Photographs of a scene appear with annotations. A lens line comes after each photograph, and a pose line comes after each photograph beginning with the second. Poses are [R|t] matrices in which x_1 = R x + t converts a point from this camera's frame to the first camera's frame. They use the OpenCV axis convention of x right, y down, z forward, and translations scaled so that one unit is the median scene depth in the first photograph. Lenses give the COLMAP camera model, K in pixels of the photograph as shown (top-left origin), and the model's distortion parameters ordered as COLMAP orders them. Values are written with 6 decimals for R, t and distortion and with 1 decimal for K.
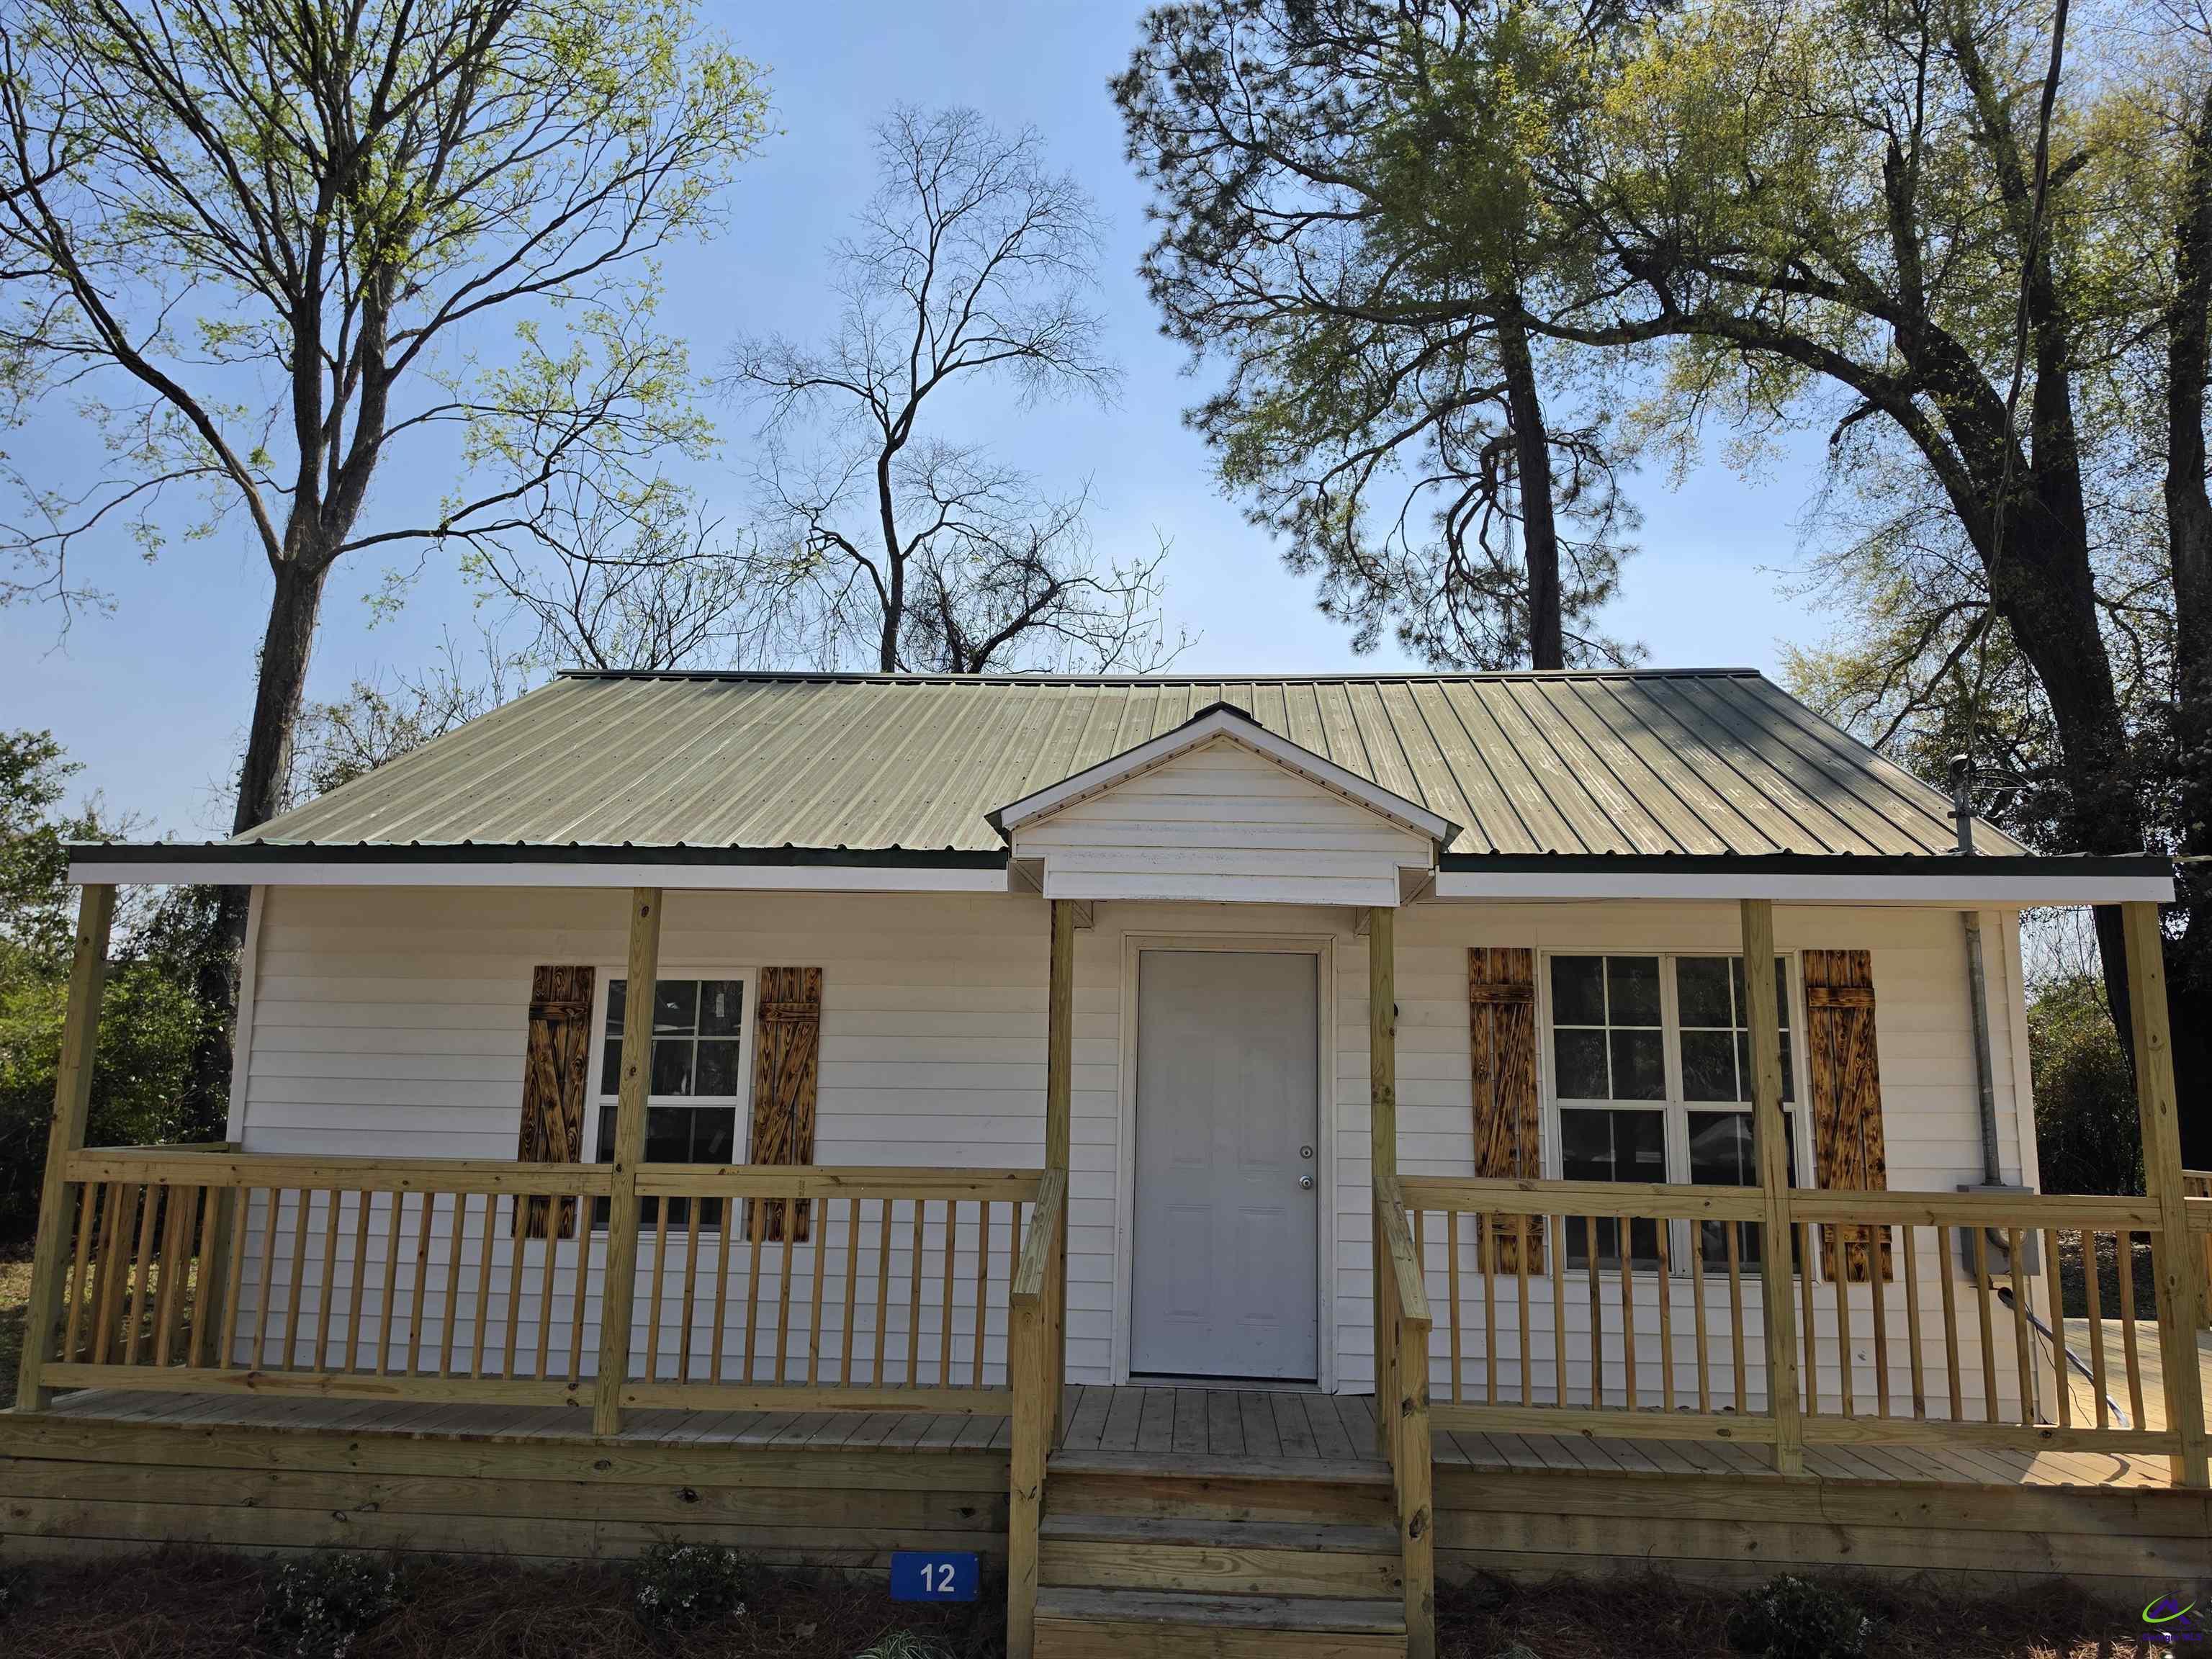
lens RADIAL K [[1513.7, 0, 1110.6], [0, 1513.7, 865.7], [0, 0, 1]] dist [0.041012, -0.045285]
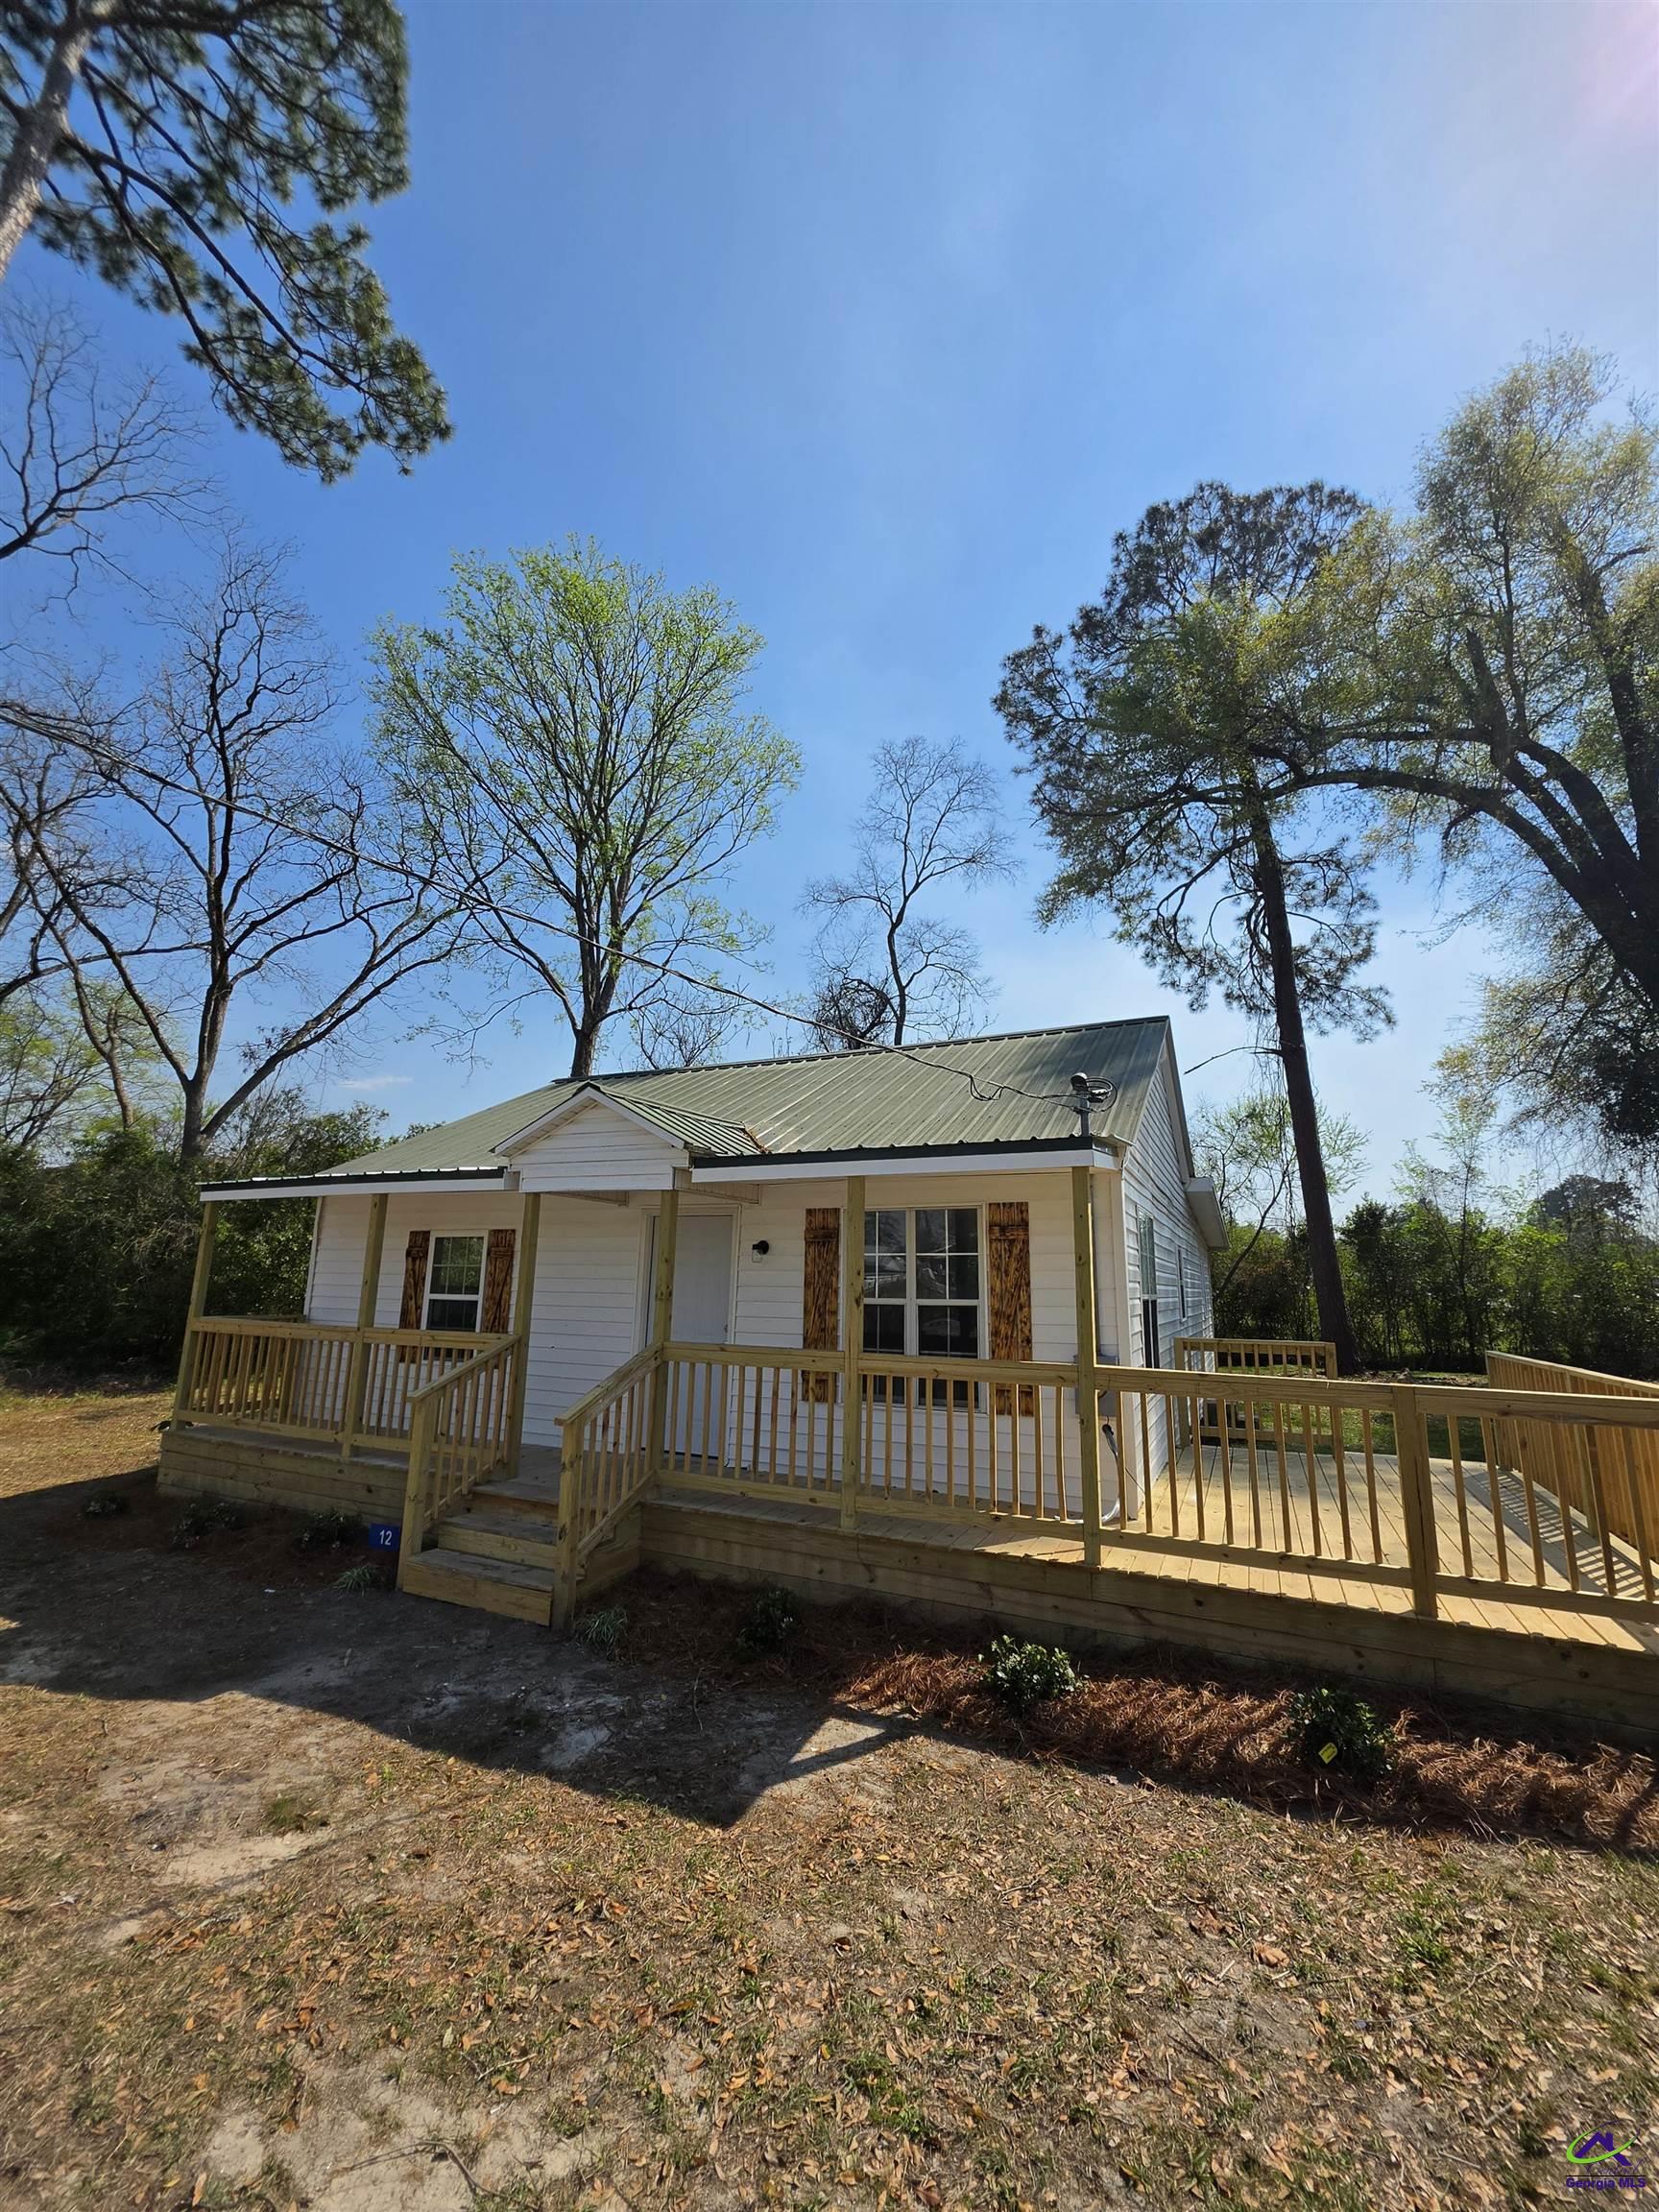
lens RADIAL K [[893.6, 0, 815.9], [0, 893.6, 1092.8], [0, 0, 1]] dist [-0.001320, -0.000084]
pose [[0.929222, -0.077708, -0.361259, 0.607282], [0.049548, 0.995012, -0.086583, 0.011604], [0.366185, 0.062556, 0.928437, 0.055644]]
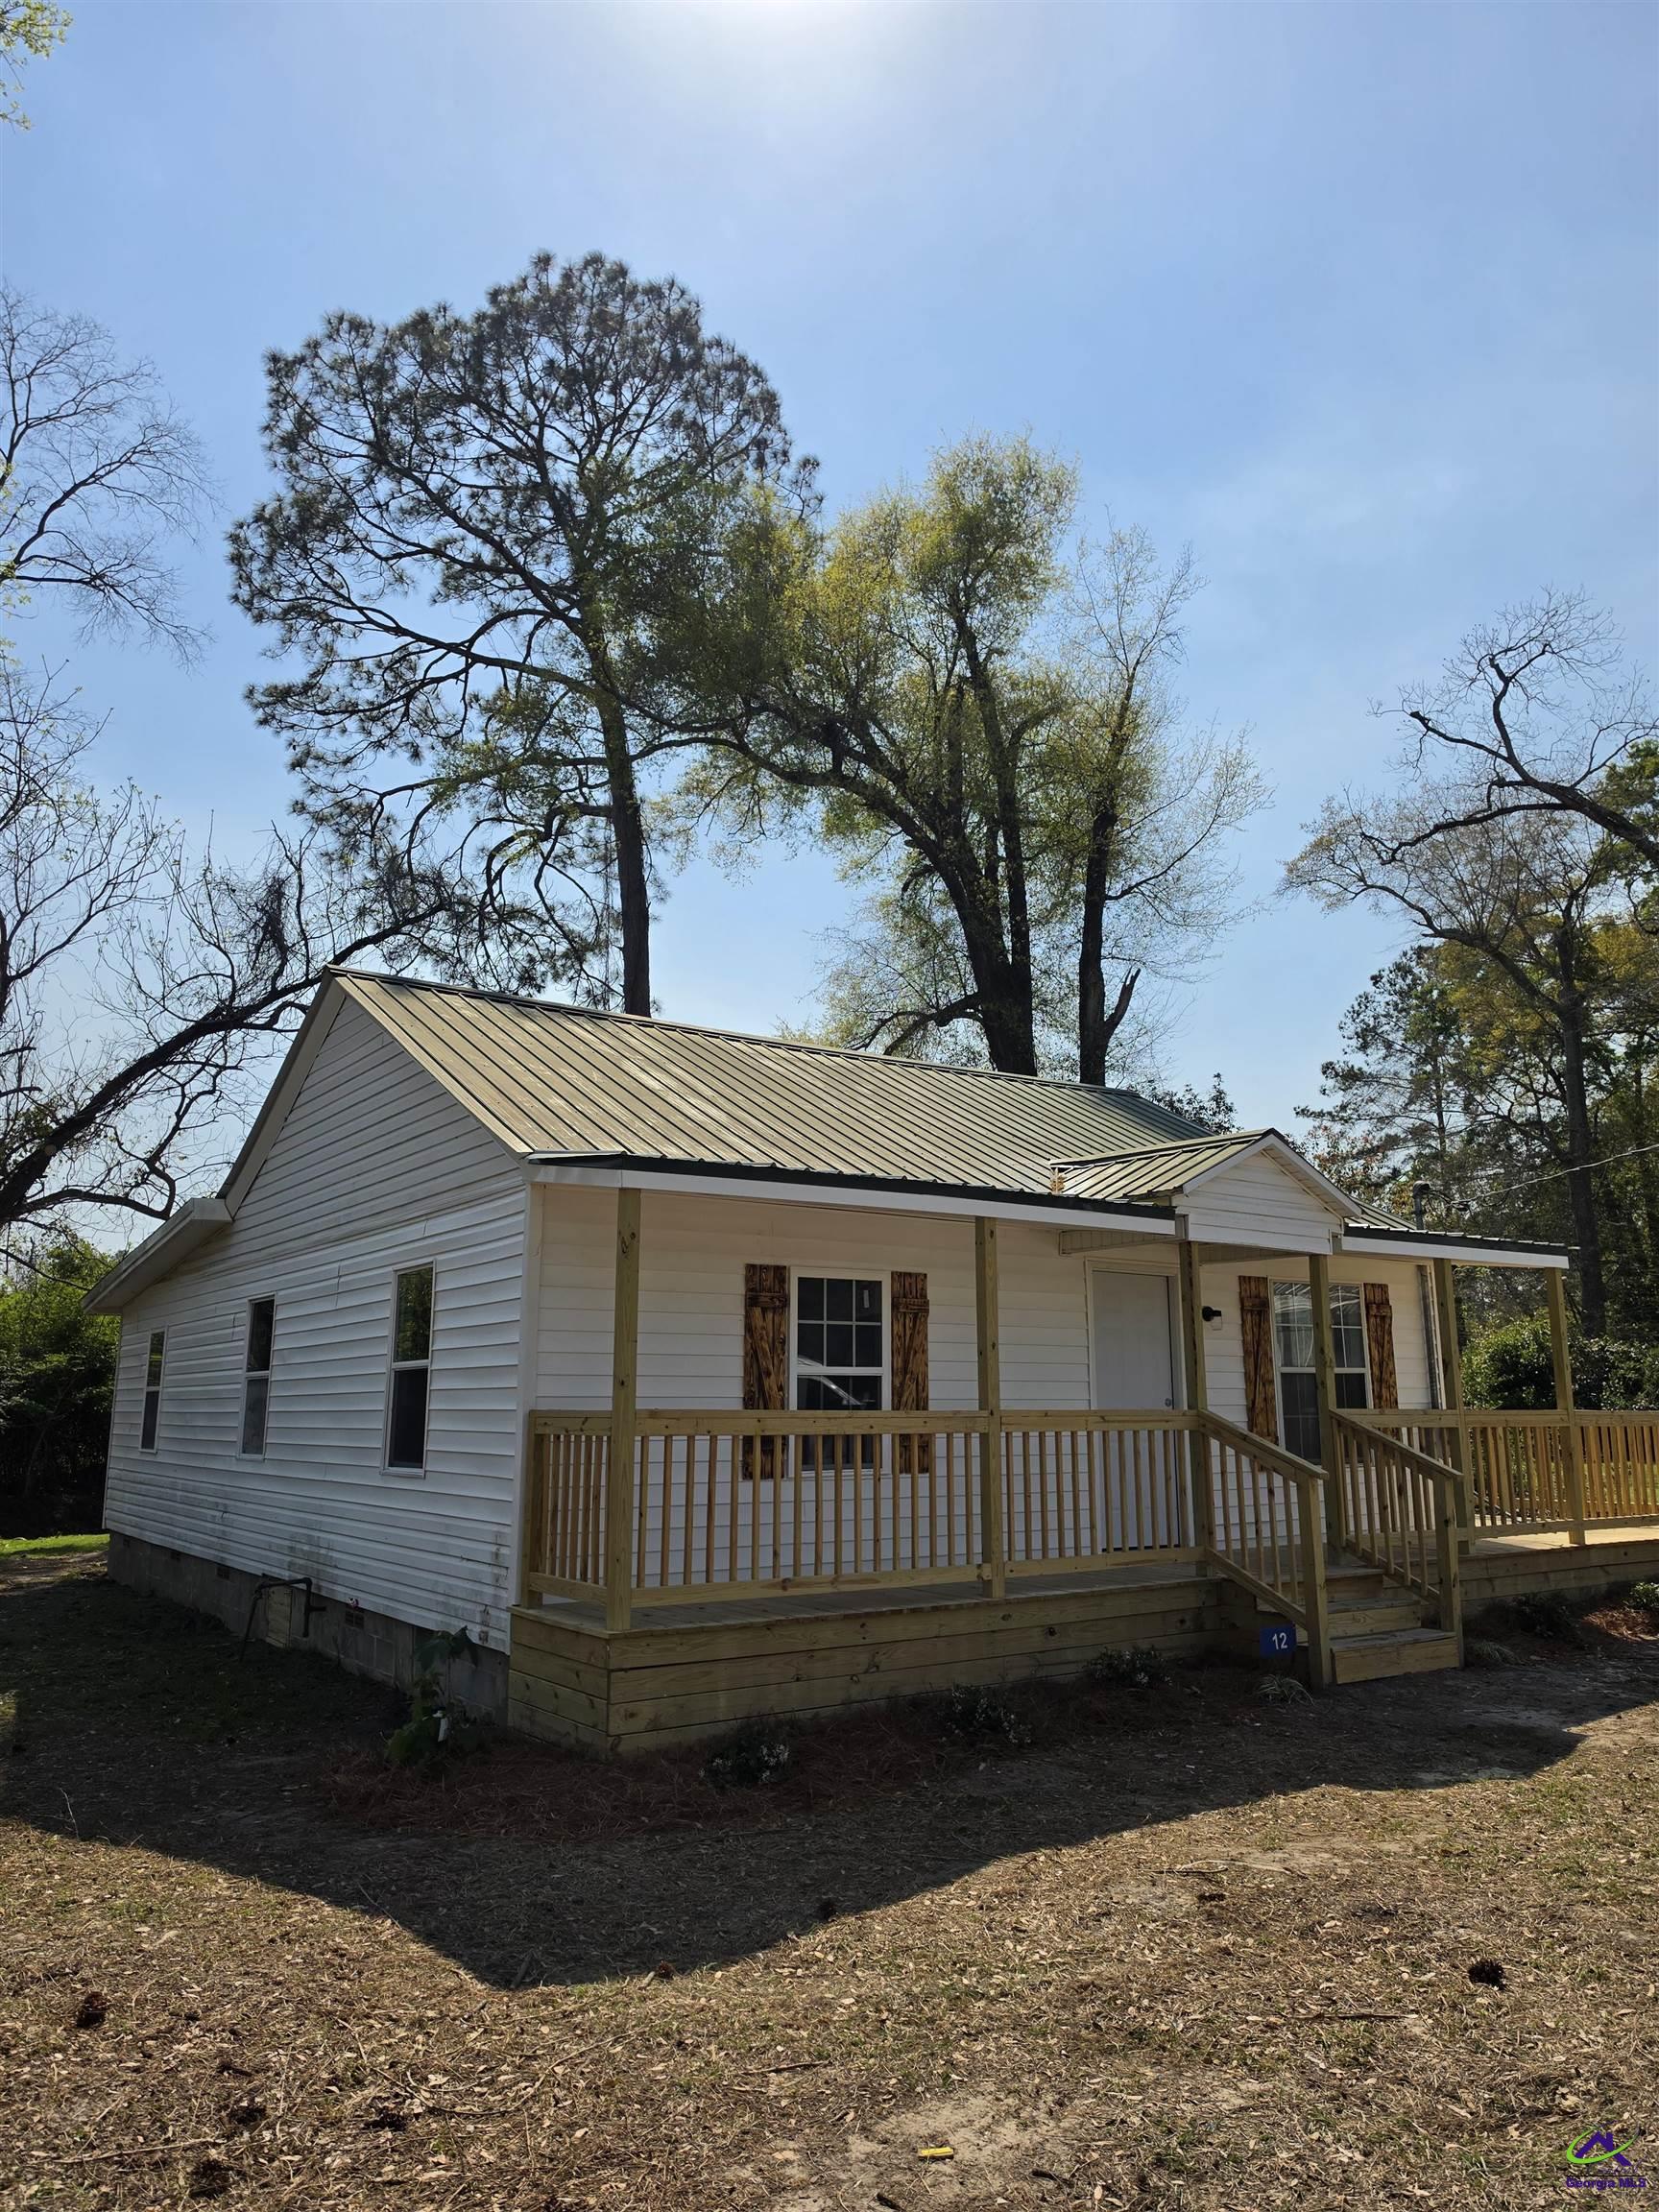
lens RADIAL K [[1513.7, 0, 815.9], [0, 1513.7, 1109.6], [0, 0, 1]] dist [0.041012, -0.045285]
pose [[0.786879, 0.098862, 0.609137, -1.127964], [-0.079015, 0.995100, -0.059433, 0.009108], [-0.612028, -0.001364, 0.790835, -0.027927]]
